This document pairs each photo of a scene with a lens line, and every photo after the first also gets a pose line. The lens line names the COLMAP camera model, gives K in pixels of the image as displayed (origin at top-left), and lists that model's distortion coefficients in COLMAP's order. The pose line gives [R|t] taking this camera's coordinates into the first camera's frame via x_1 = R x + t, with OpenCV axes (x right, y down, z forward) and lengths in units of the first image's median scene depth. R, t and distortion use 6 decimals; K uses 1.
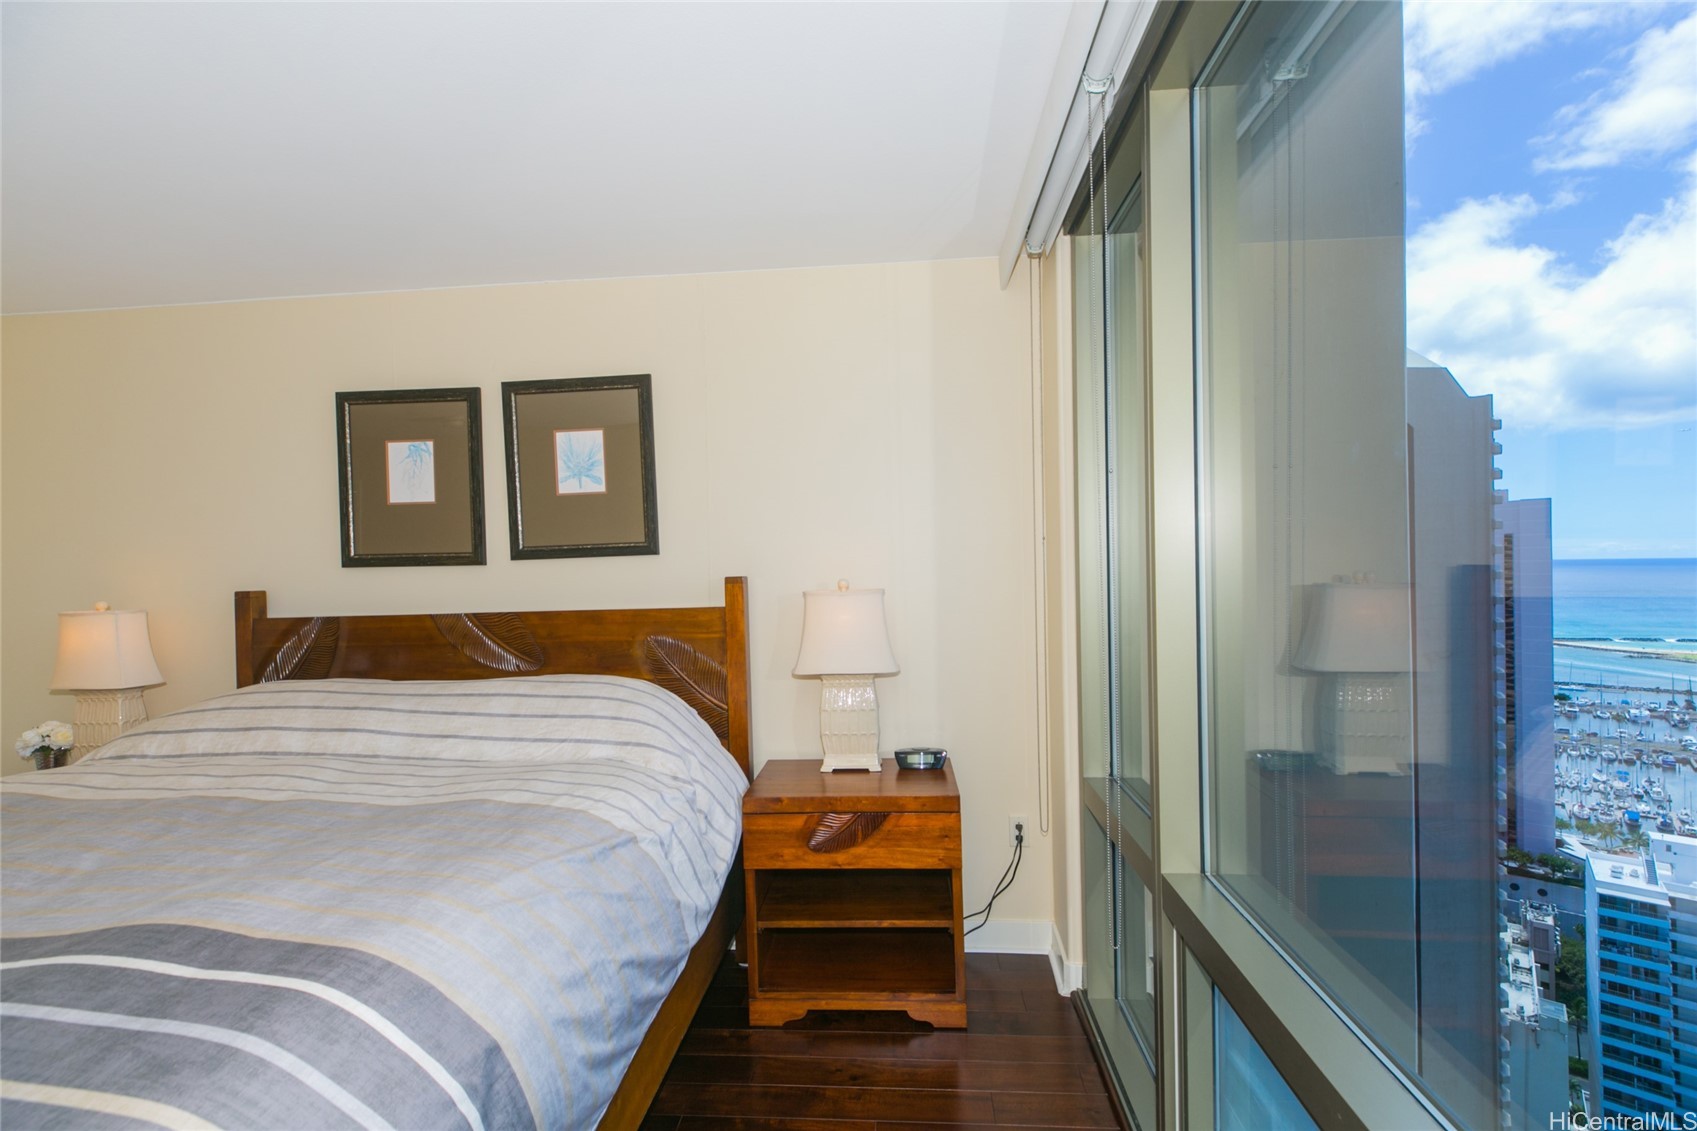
lens RADIAL K [[758.0, 0, 846.0], [0, 758.0, 567.5], [0, 0, 1]] dist [0.012987, -0.003714]
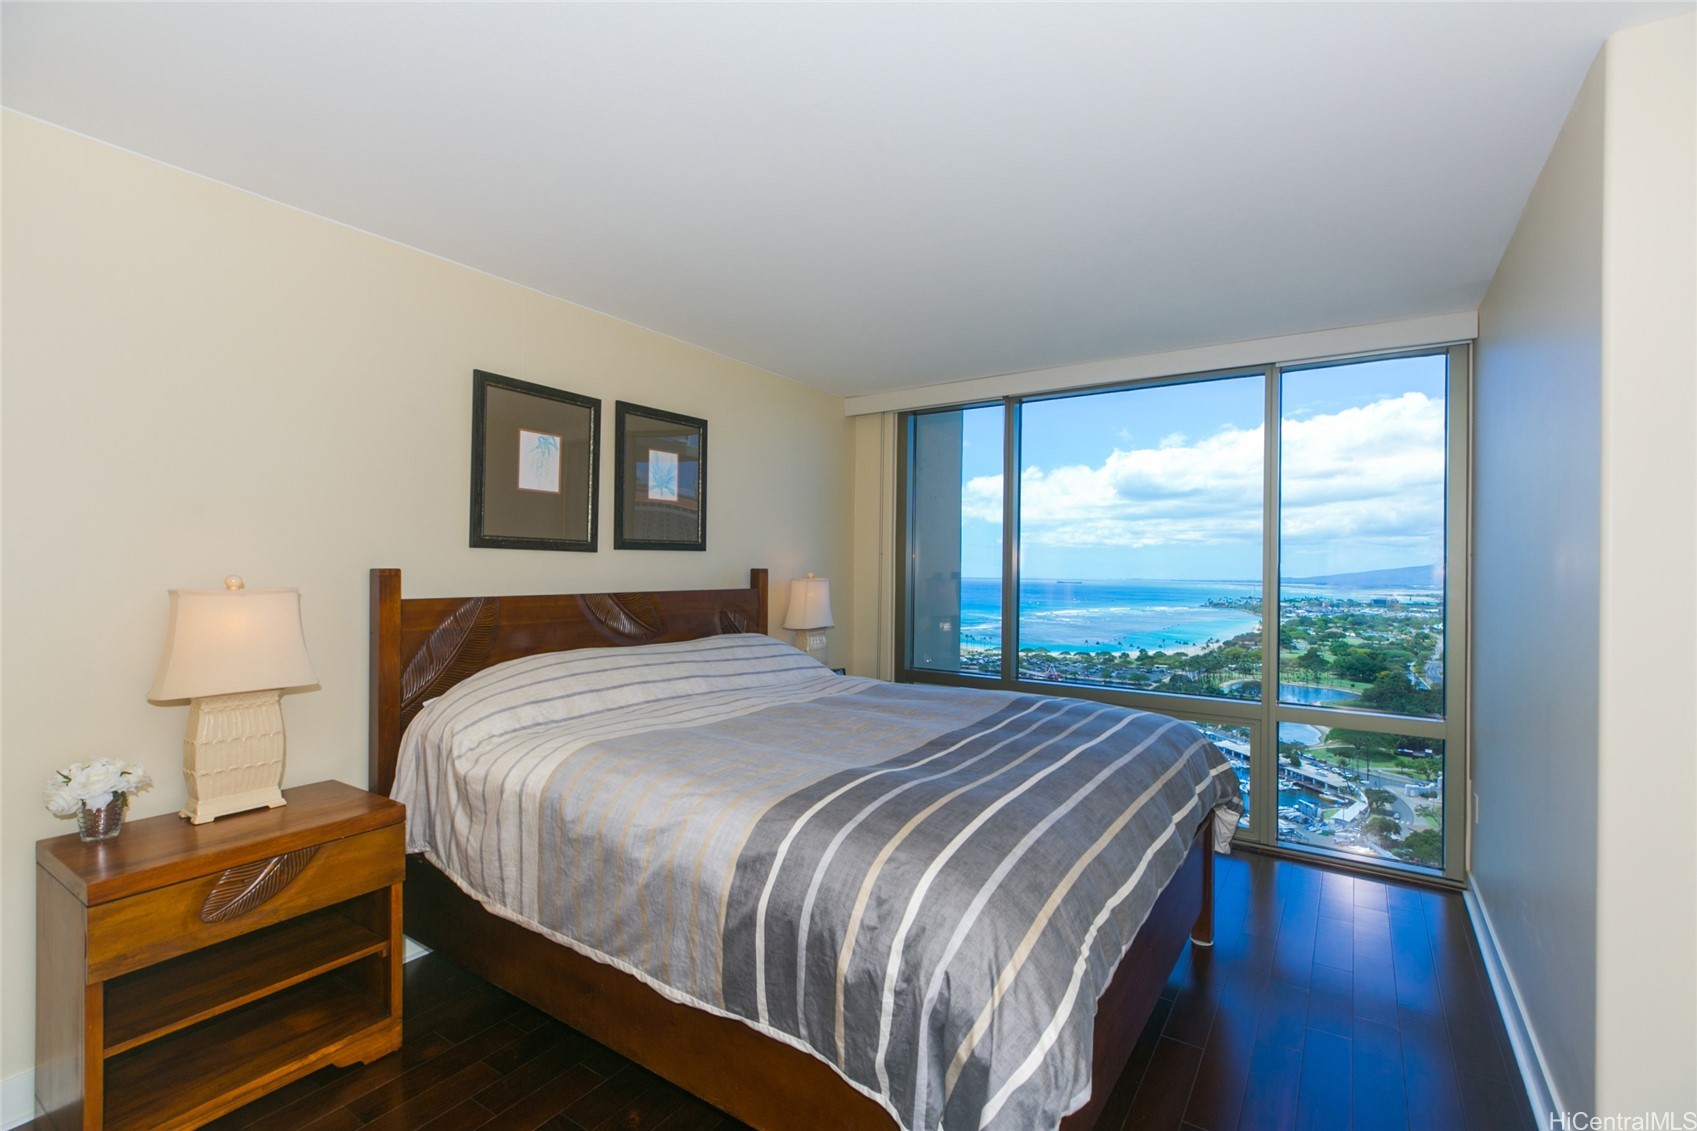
lens RADIAL K [[758.0, 0, 853.6], [0, 758.0, 562.7], [0, 0, 1]] dist [0.012987, -0.003714]
pose [[0.484056, 0.037029, 0.874253, -1.300359], [-0.018845, 0.999314, -0.031891, 0.042225], [-0.874834, -0.001038, 0.484422, 0.096424]]
